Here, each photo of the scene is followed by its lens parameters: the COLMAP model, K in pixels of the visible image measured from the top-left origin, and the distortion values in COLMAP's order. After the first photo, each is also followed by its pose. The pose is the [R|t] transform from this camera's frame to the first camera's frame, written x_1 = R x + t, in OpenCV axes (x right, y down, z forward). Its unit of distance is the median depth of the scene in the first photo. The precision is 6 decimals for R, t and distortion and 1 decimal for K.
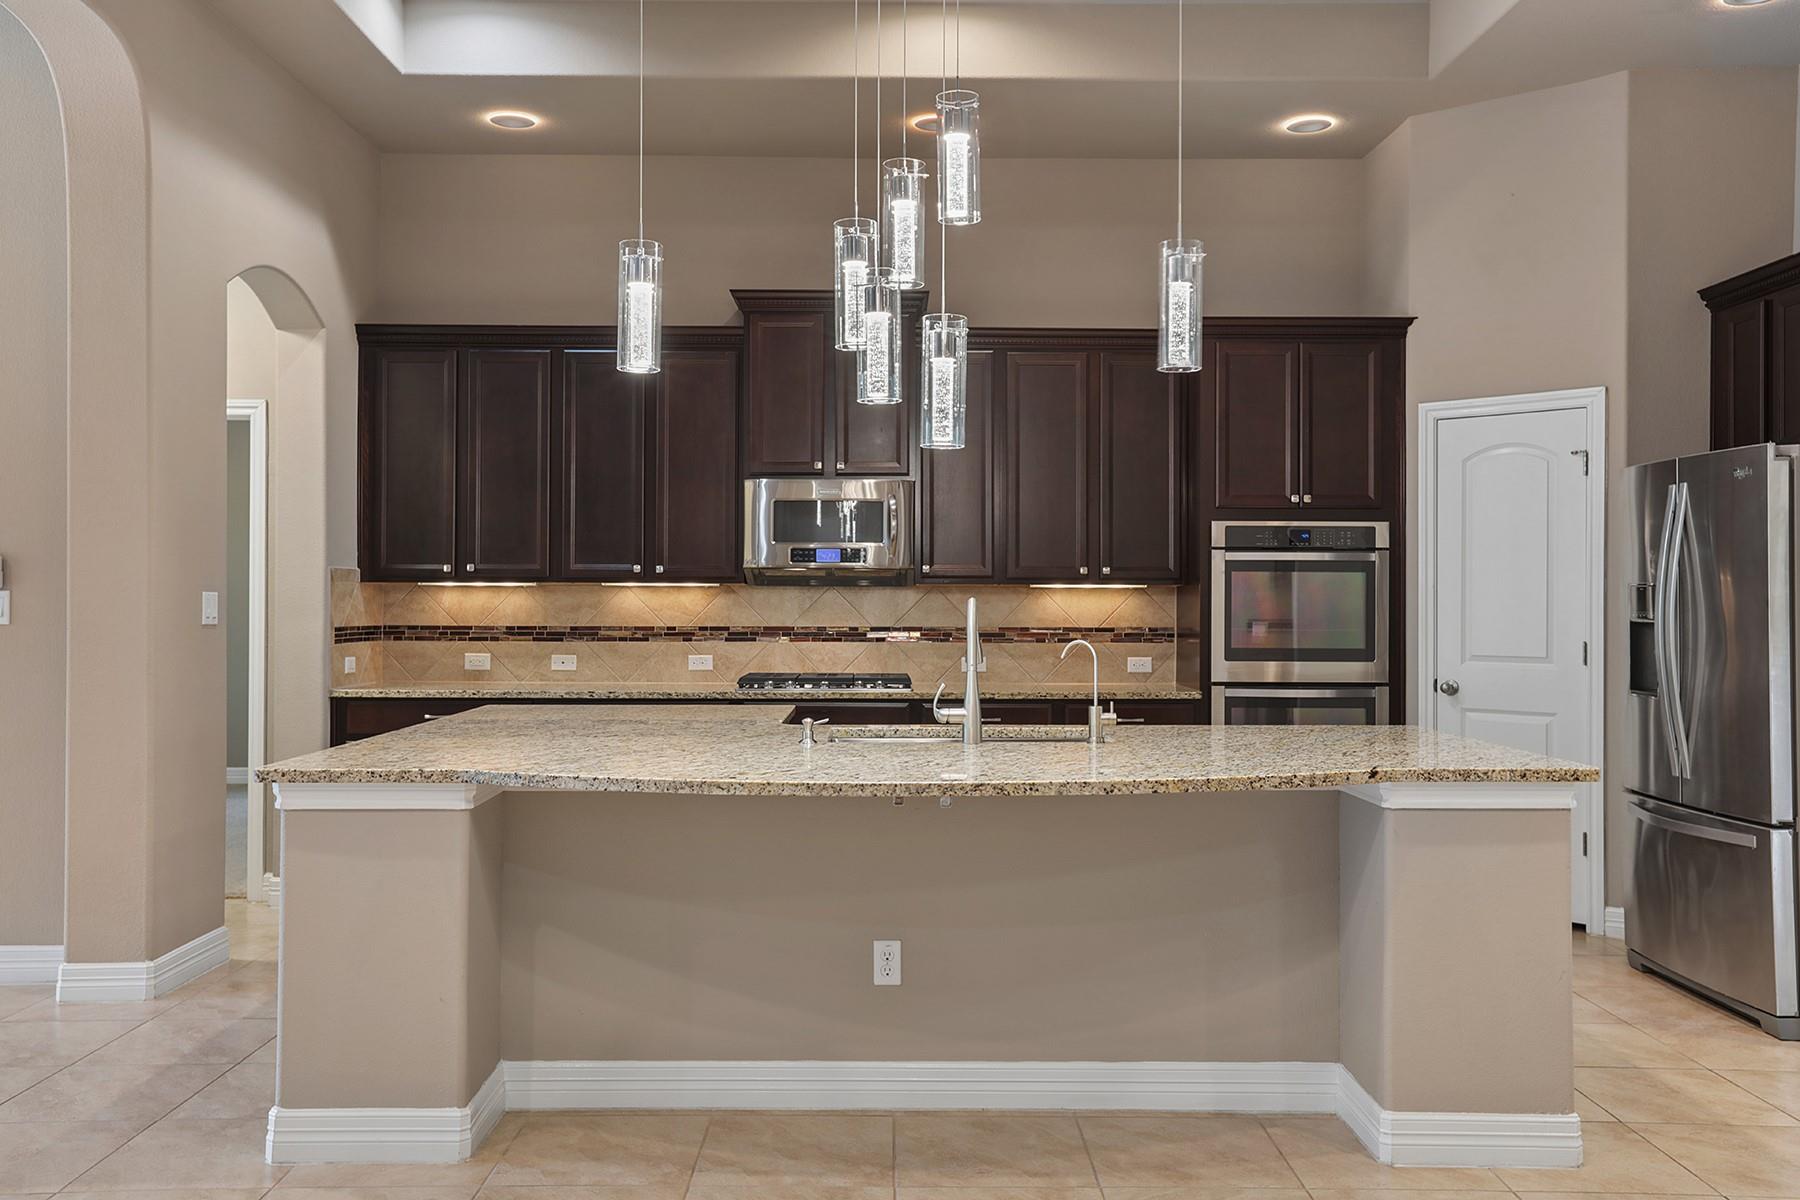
lens RADIAL K [[1564.1, 0, 894.9], [0, 1564.1, 588.6], [0, 0, 1]] dist [0.037259, 0.006297]
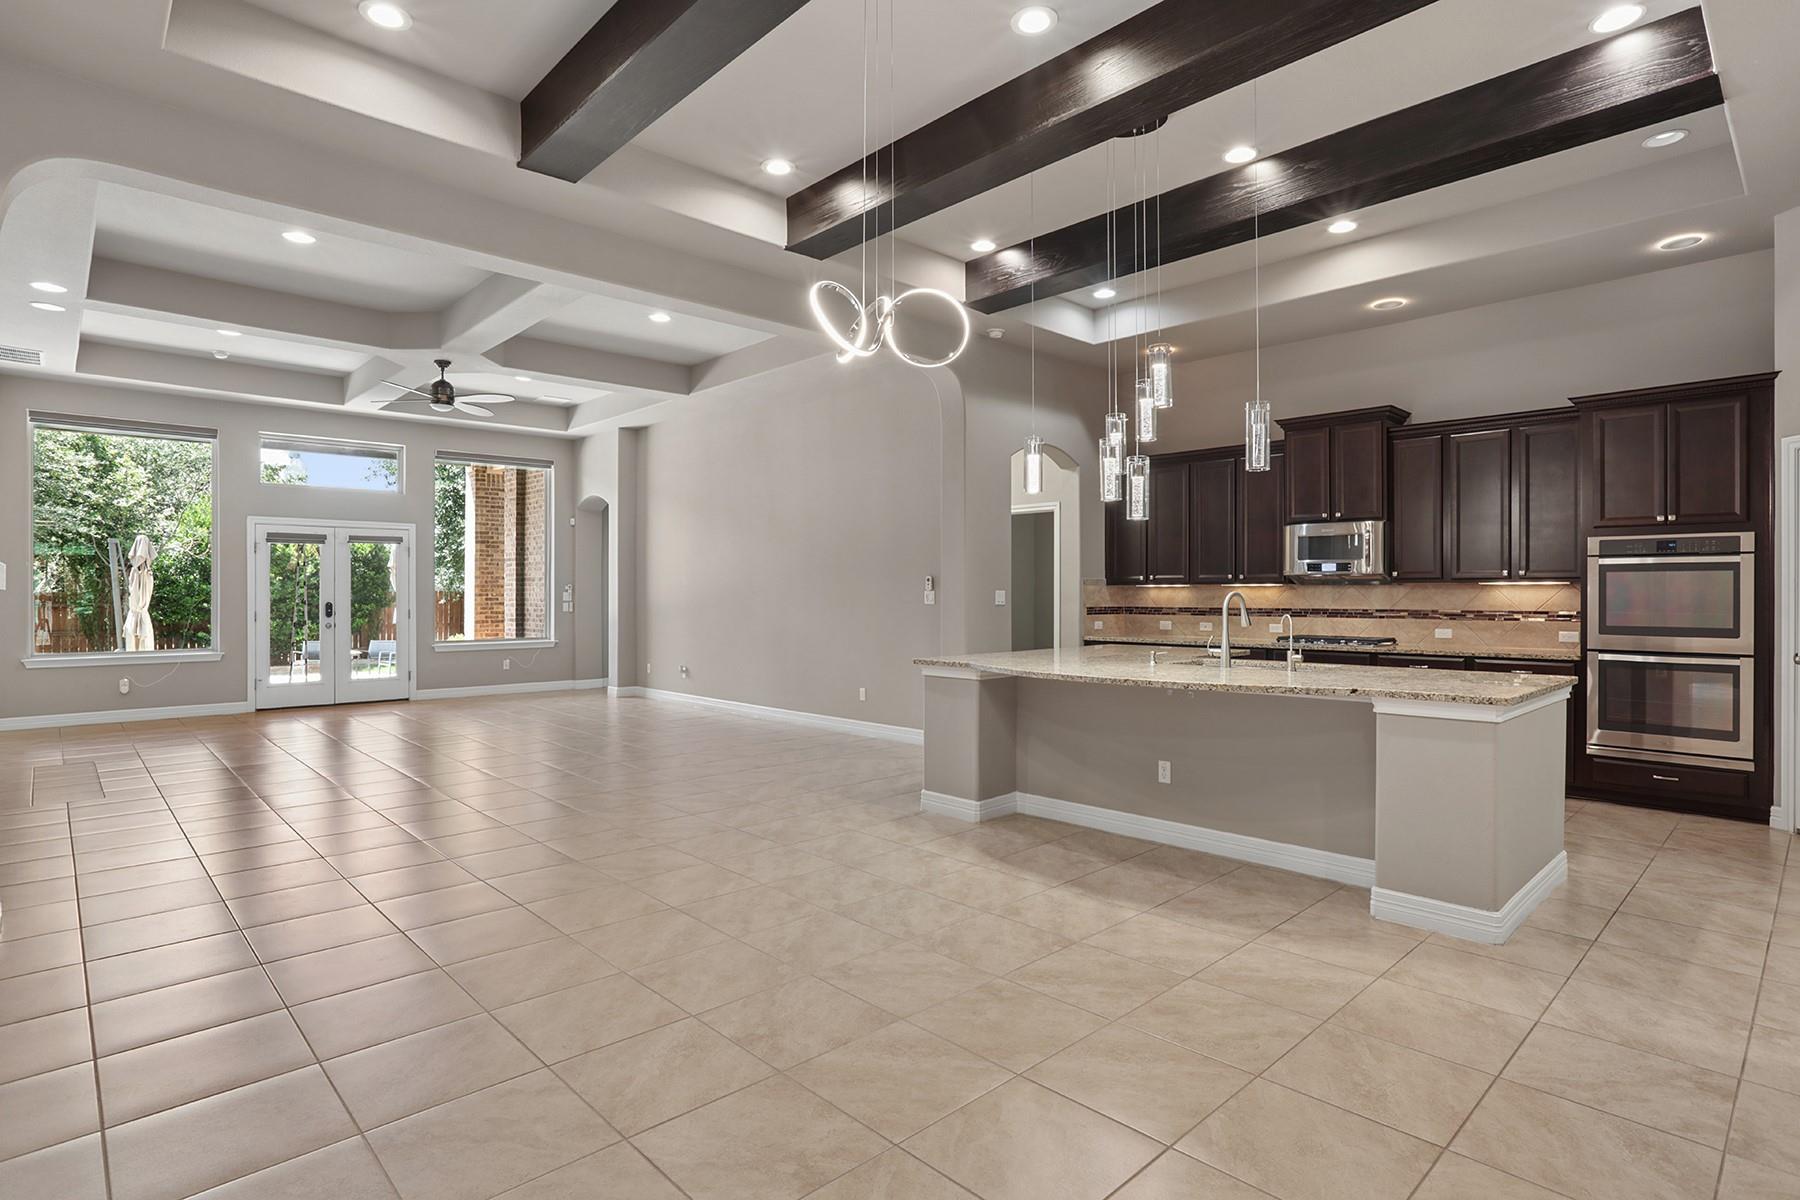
lens RADIAL K [[910.3, 0, 906.3], [0, 910.3, 595.1], [0, 0, 1]] dist [0.003291, 0.001319]
pose [[0.700556, -0.002442, -0.713593, 0.363106], [0.007744, 0.999961, 0.004180, 0.001643], [0.713555, -0.008455, 0.700548, -0.036203]]
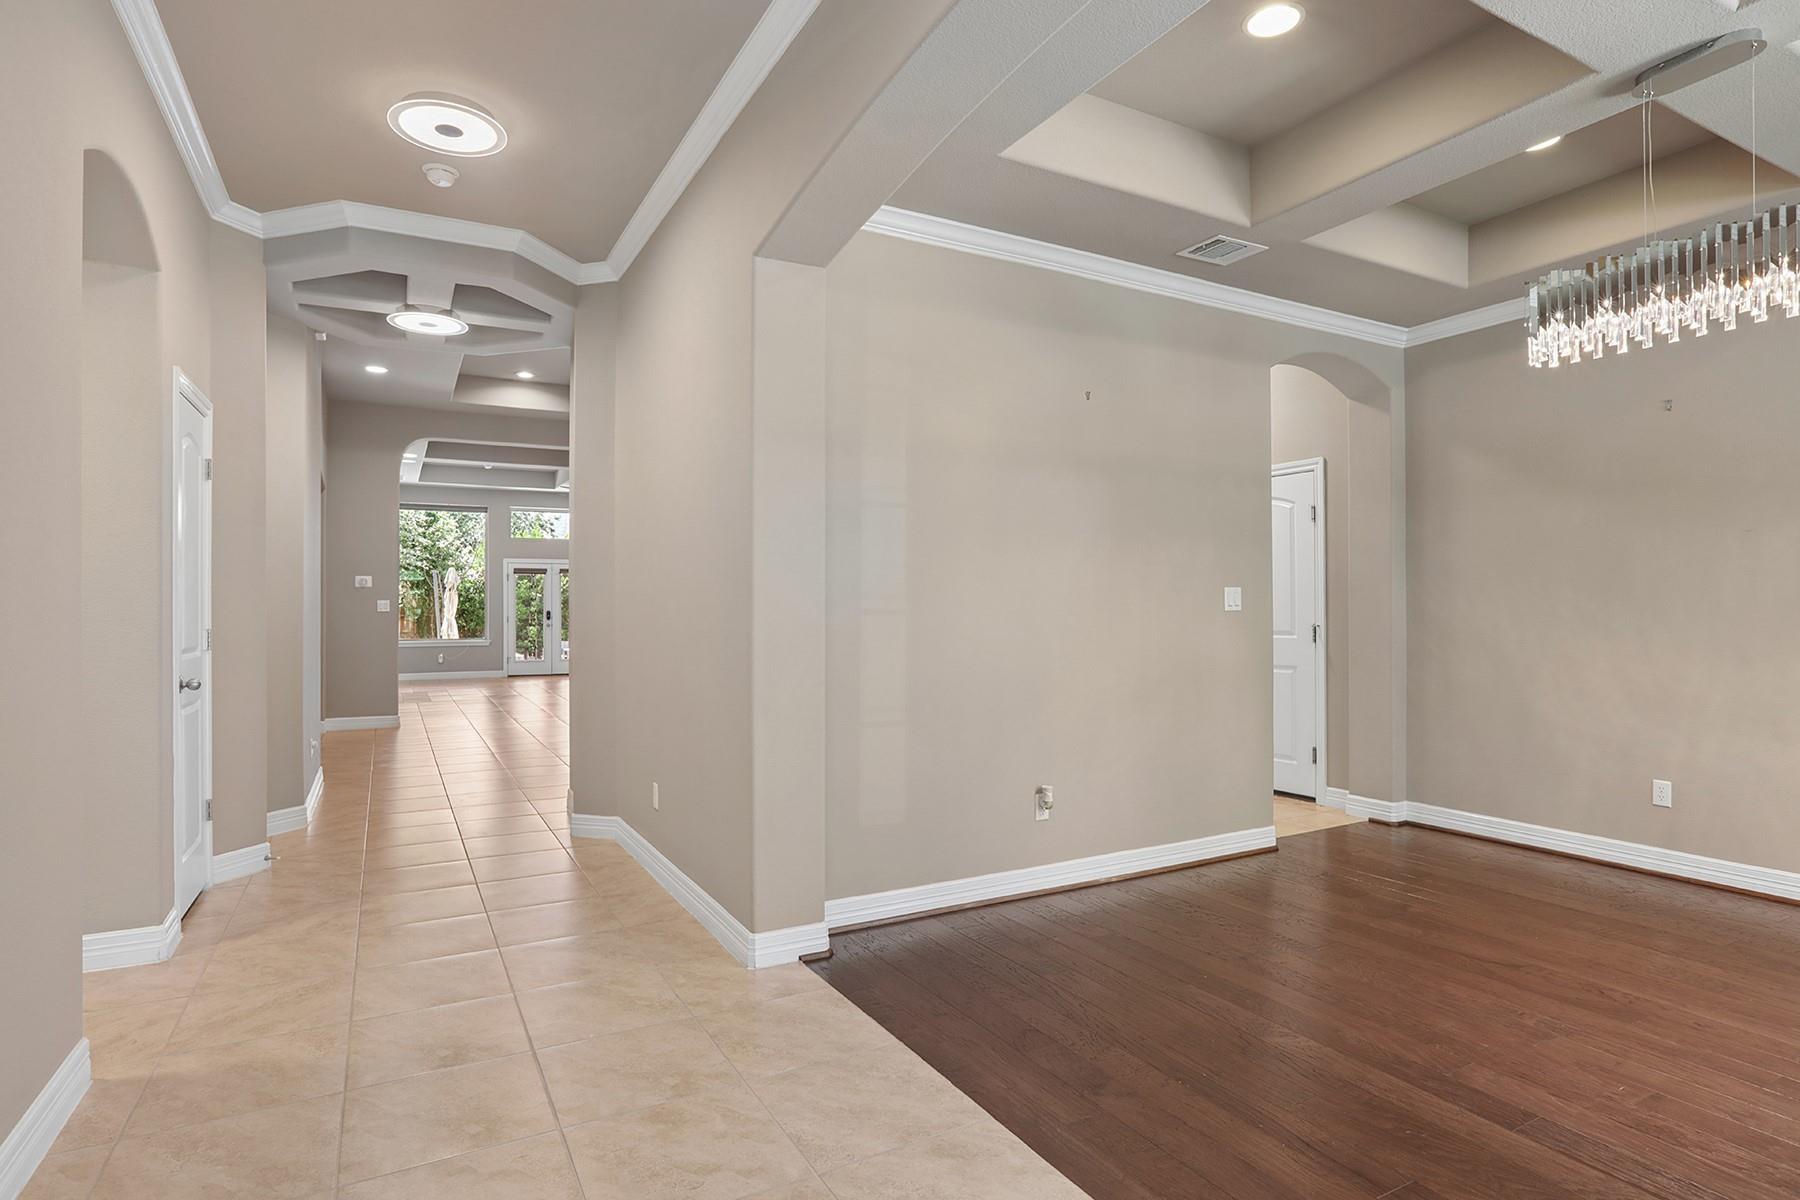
lens RADIAL K [[910.3, 0, 889.4], [0, 910.3, 608.2], [0, 0, 1]] dist [0.003291, 0.001319]
pose [[0.499838, -0.004753, -0.866106, 0.605514], [0.008918, 0.999960, -0.000341, 0.005550], [0.866073, -0.007553, 0.499861, -0.051396]]
